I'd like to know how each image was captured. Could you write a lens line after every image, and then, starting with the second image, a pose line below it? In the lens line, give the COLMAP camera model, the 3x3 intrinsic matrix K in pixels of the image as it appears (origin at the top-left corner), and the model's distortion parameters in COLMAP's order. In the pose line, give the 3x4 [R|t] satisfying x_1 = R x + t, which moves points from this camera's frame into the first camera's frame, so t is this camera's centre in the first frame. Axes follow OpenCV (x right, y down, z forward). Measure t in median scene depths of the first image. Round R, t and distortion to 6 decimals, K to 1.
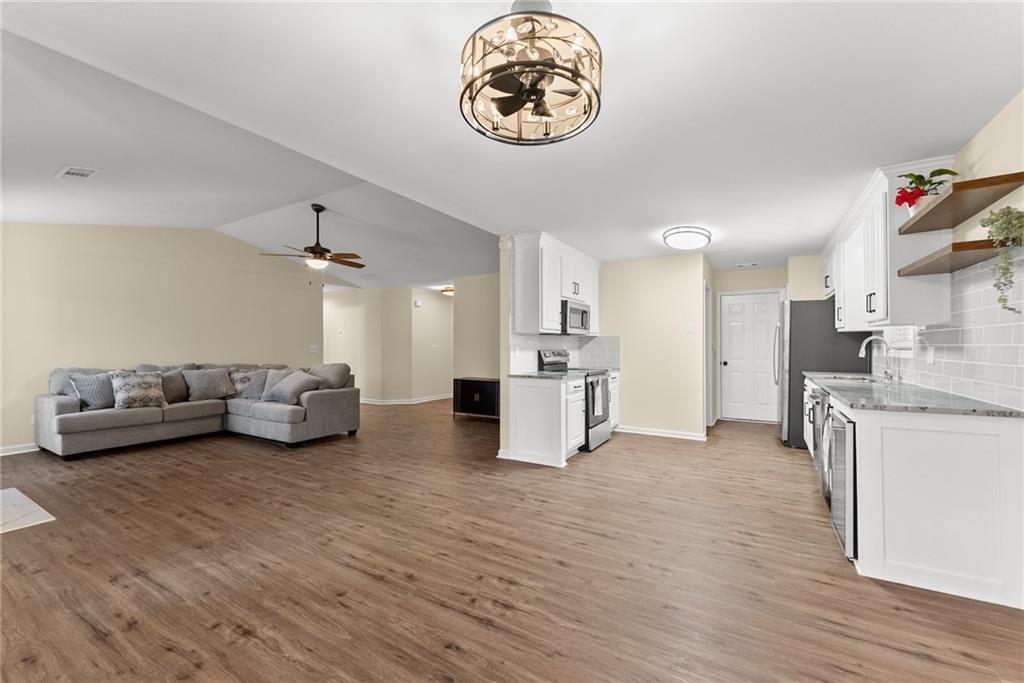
lens RADIAL K [[413.6, 0, 515.0], [0, 413.6, 340.5], [0, 0, 1]] dist [0.002443, 0.000125]
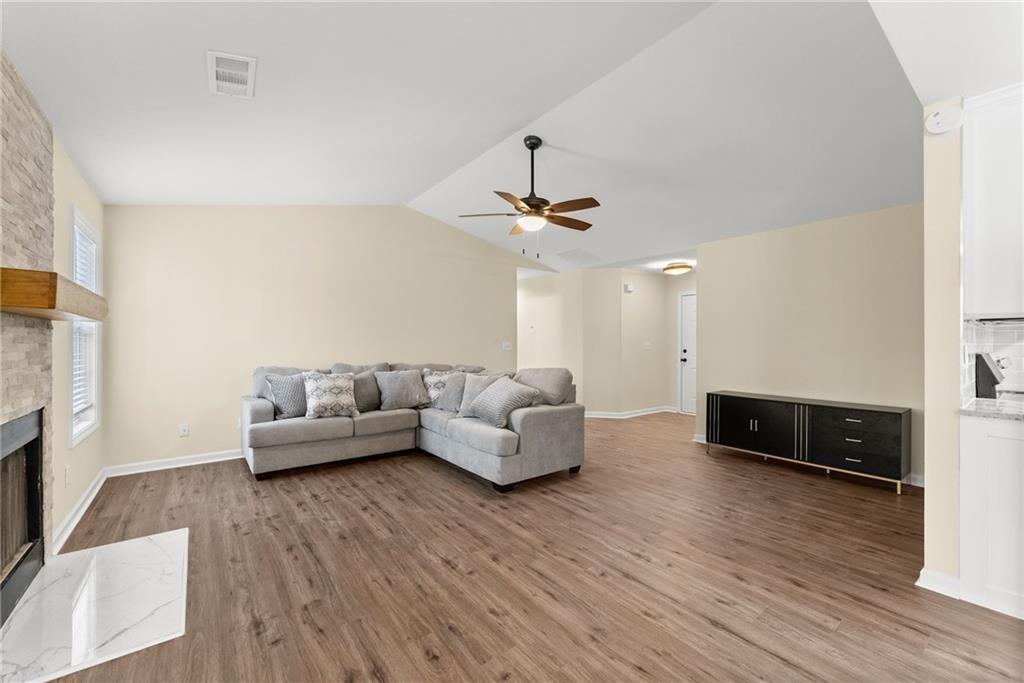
lens RADIAL K [[413.6, 0, 512.1], [0, 413.6, 336.6], [0, 0, 1]] dist [0.002443, 0.000125]
pose [[0.928923, -0.001968, -0.370266, -0.271783], [0.000804, 0.999994, -0.003298, 0.005453], [0.370271, 0.002766, 0.928920, 0.374396]]
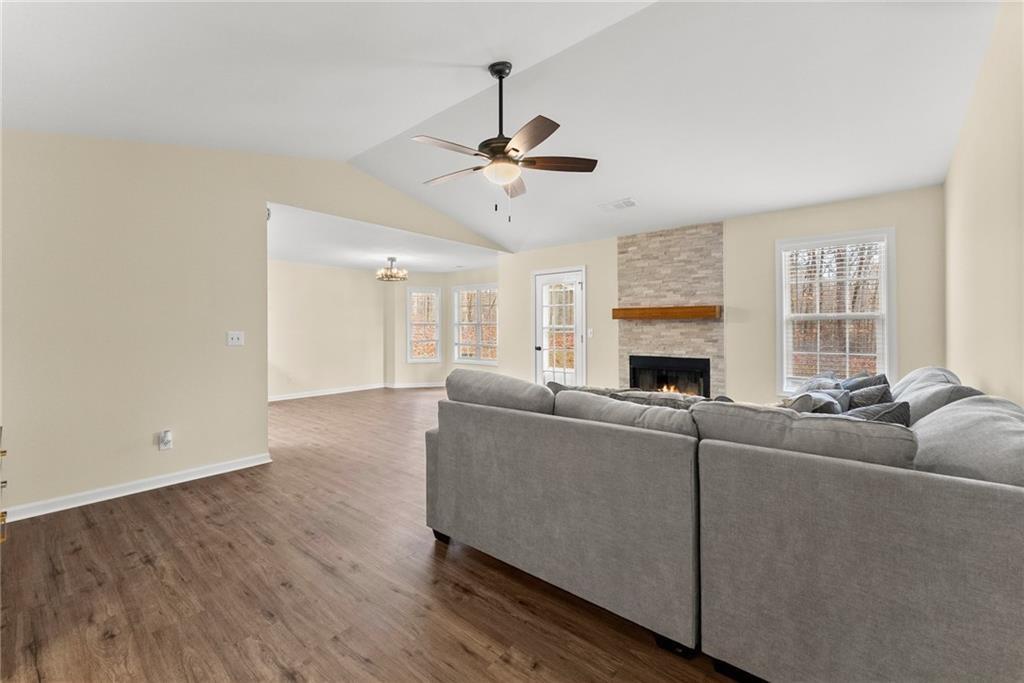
lens RADIAL K [[413.6, 0, 505.7], [0, 413.6, 331.9], [0, 0, 1]] dist [0.002443, 0.000125]
pose [[-0.984996, 0.001781, 0.172568, -0.620022], [0.001300, 0.999995, -0.002899, 0.018080], [-0.172572, -0.002632, -0.984993, 1.646509]]
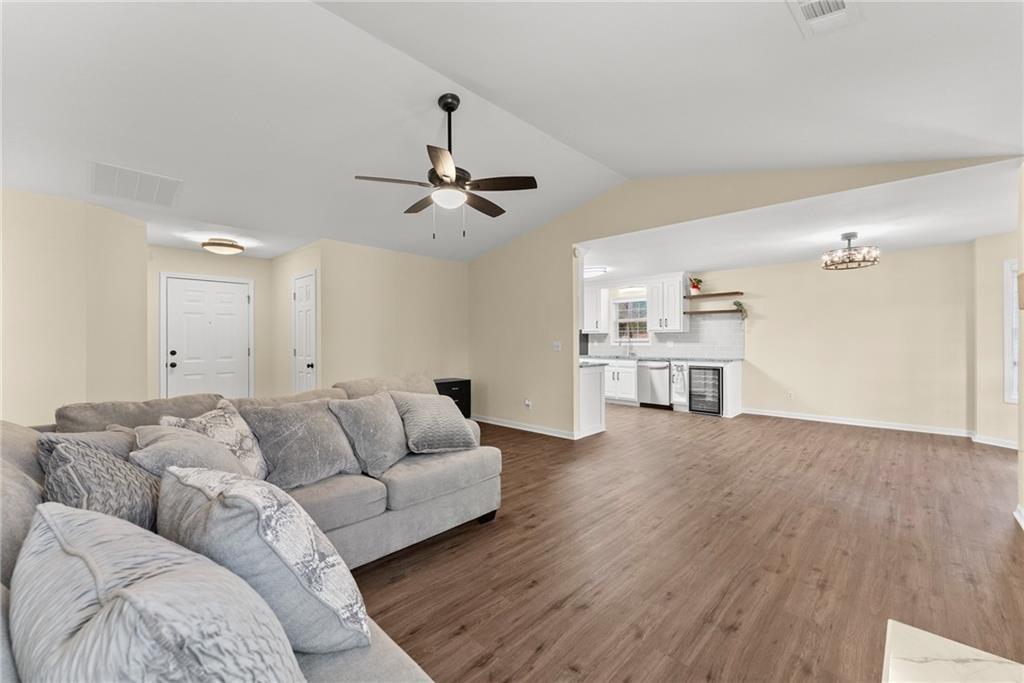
lens RADIAL K [[413.6, 0, 519.1], [0, 413.6, 350.9], [0, 0, 1]] dist [0.002443, 0.000125]
pose [[0.222415, -0.025052, 0.974630, -1.092229], [-0.009394, 0.999568, 0.027837, 0.009410], [-0.974907, -0.015347, 0.222084, 0.843434]]
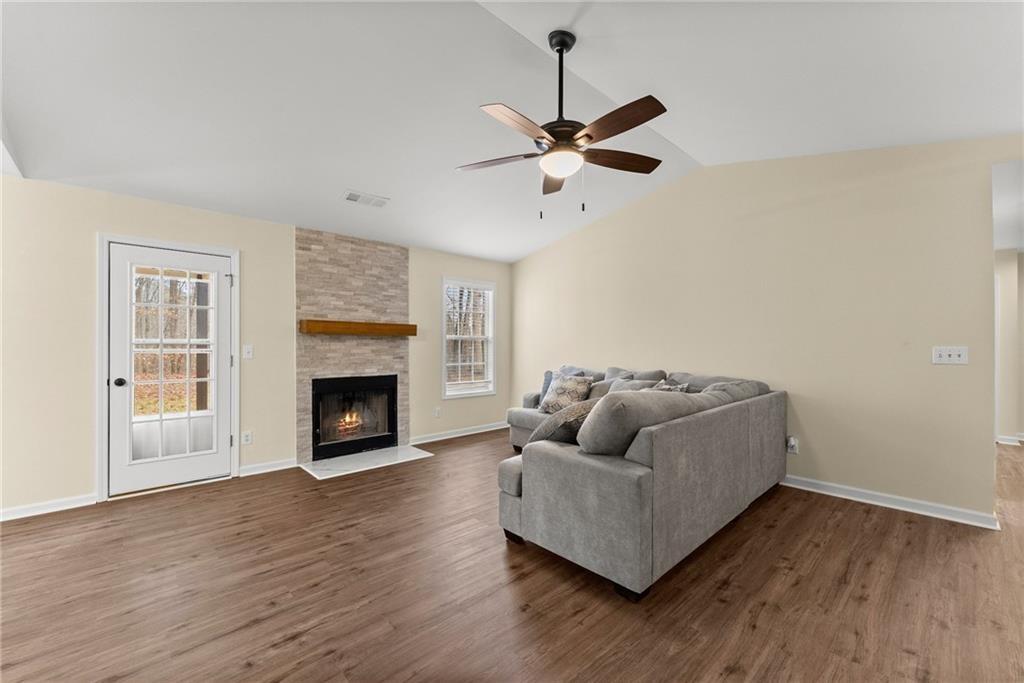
lens RADIAL K [[413.6, 0, 515.5], [0, 413.6, 346.8], [0, 0, 1]] dist [0.002443, 0.000125]
pose [[-0.285437, 0.001255, -0.958397, -0.027884], [0.008820, 0.999960, -0.001317, 0.014125], [0.958357, -0.008829, -0.285437, 1.172498]]
